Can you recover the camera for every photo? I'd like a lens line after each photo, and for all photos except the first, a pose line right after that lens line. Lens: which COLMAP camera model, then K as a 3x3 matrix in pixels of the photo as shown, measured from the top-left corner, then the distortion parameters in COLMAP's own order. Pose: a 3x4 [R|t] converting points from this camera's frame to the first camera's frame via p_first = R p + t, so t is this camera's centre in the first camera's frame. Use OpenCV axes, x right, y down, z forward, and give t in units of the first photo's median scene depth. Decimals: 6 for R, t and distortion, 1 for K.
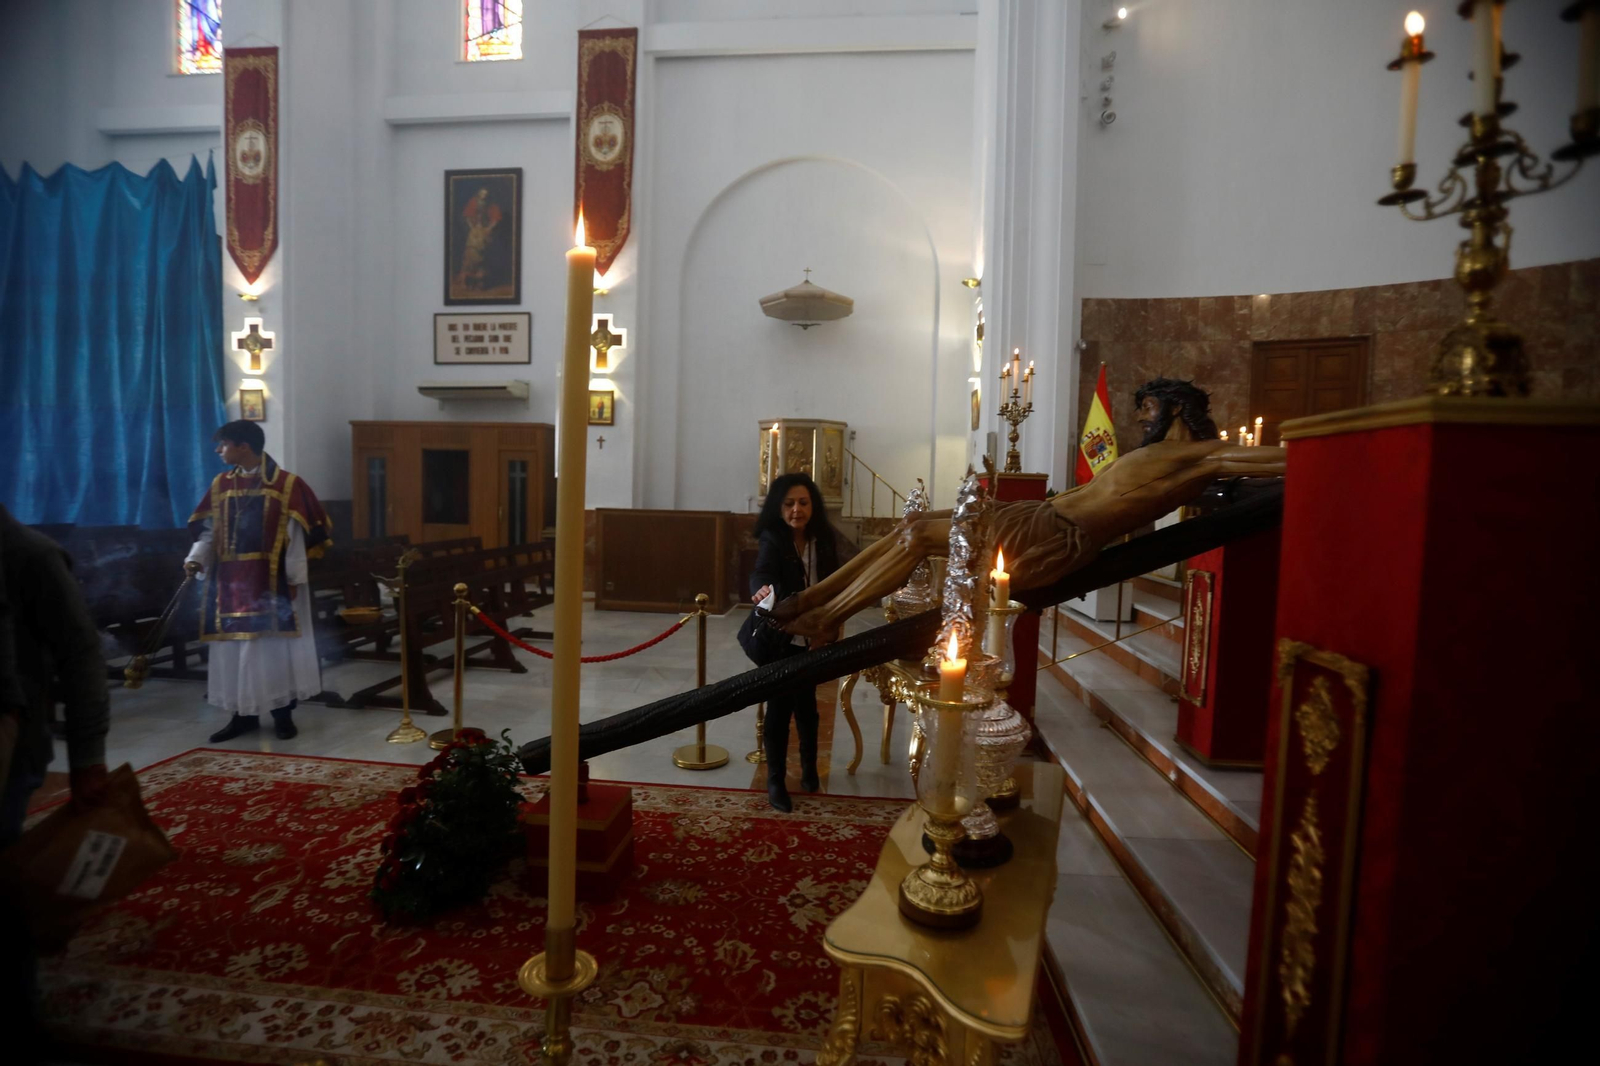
lens RADIAL K [[723.8, 0, 797.0], [0, 723.8, 537.4], [0, 0, 1]] dist [-0.085699, 0.040475]
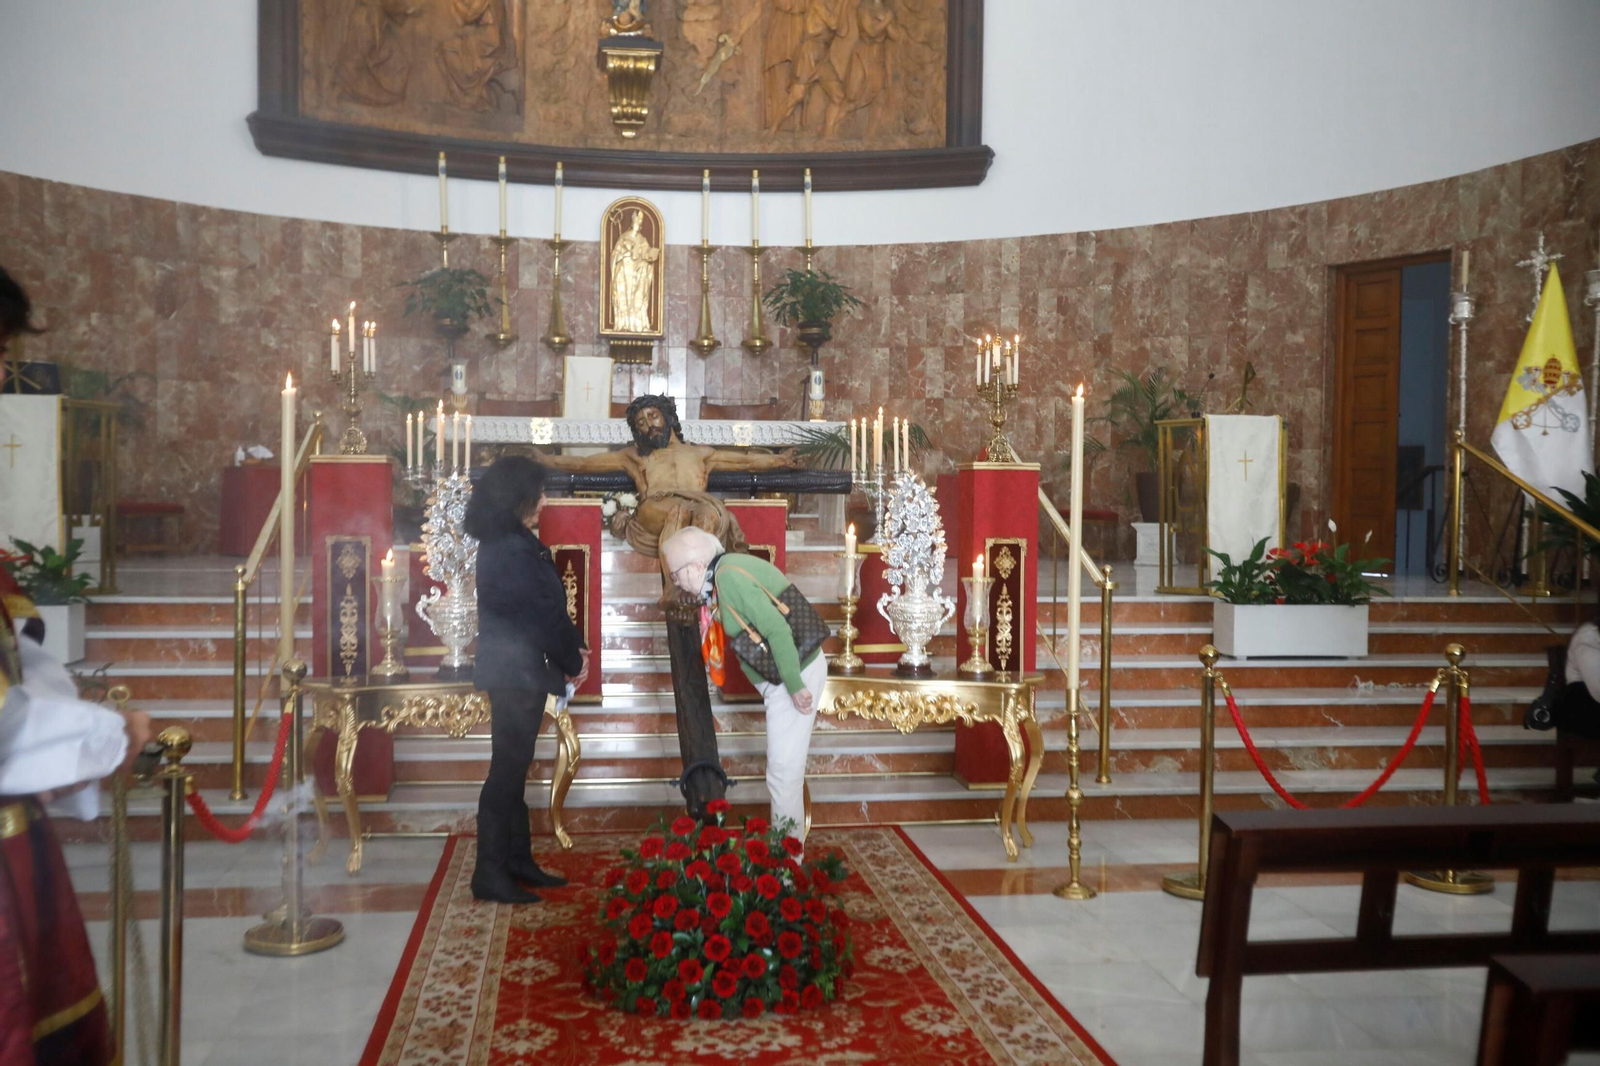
lens RADIAL K [[1507.7, 0, 794.3], [0, 1507.7, 532.7], [0, 0, 1]] dist [-0.019616, 0.127367]
pose [[-0.216196, -0.057882, 0.974633, -0.743576], [0.044620, 0.996612, 0.069085, -0.049367], [-0.975330, 0.058424, -0.212881, 0.443107]]
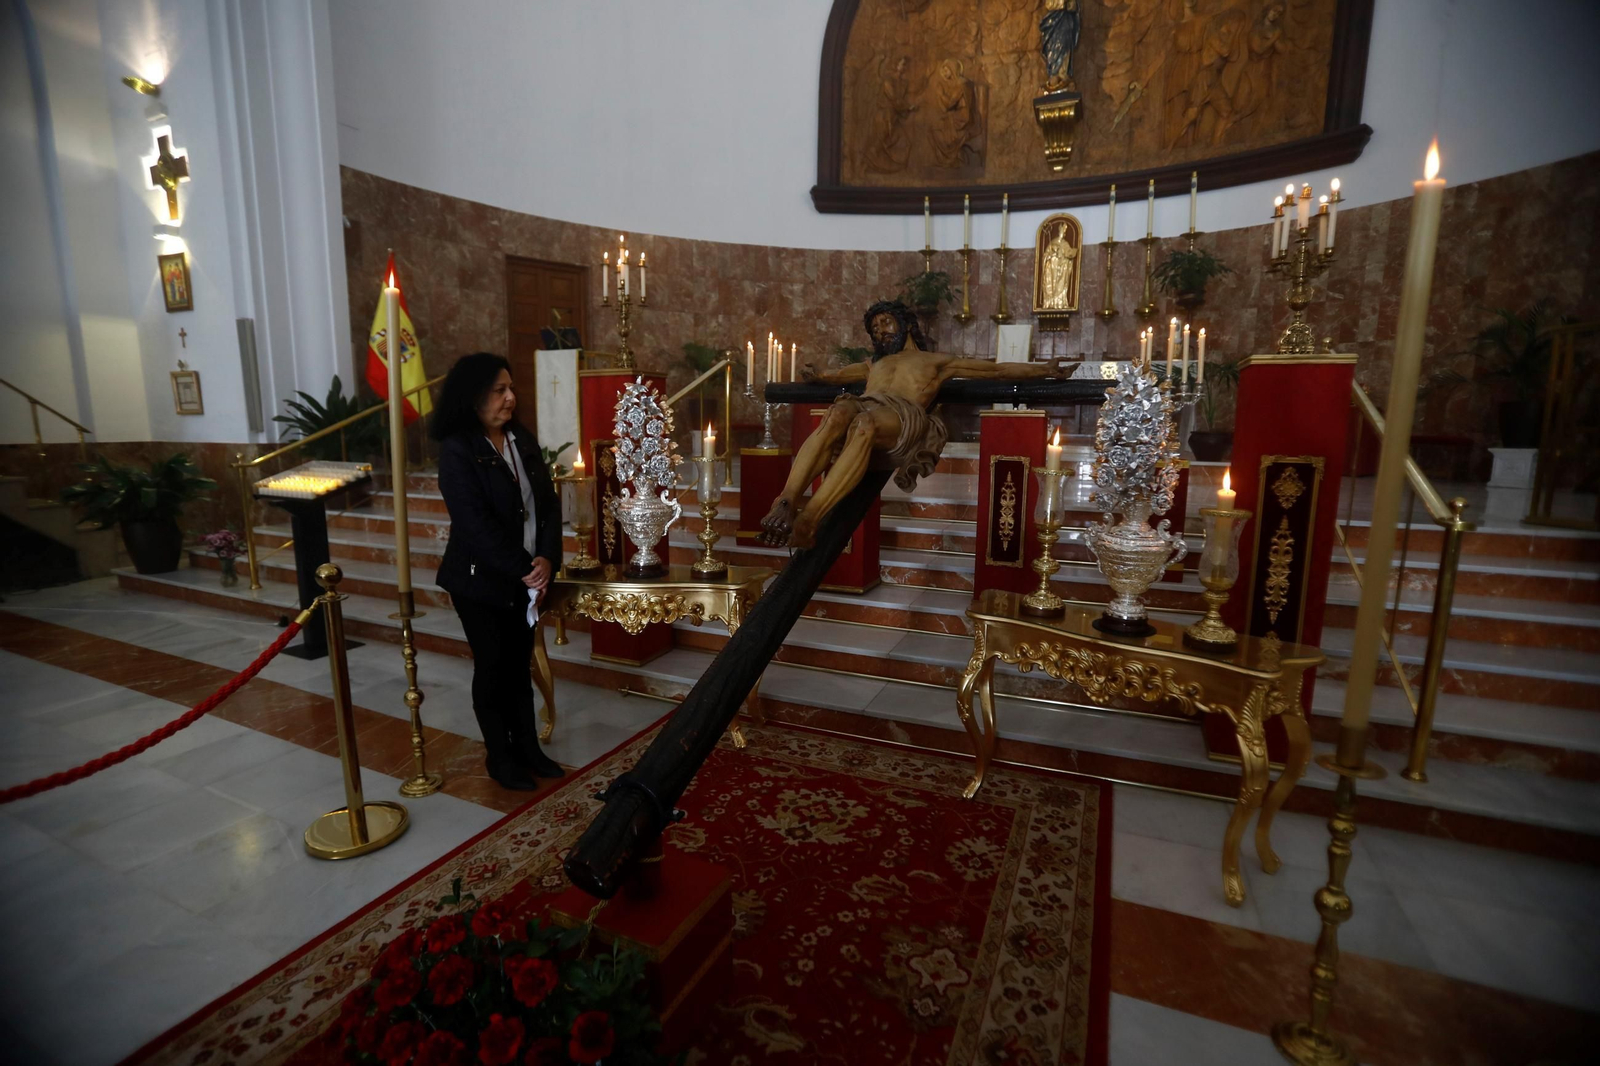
lens RADIAL K [[723.8, 0, 797.0], [0, 723.8, 537.4], [0, 0, 1]] dist [-0.085699, 0.040475]
pose [[0.328737, -0.173249, 0.928395, -0.273189], [0.058498, 0.984878, 0.163075, -0.007151], [-0.942608, 0.000700, 0.333900, 0.236264]]
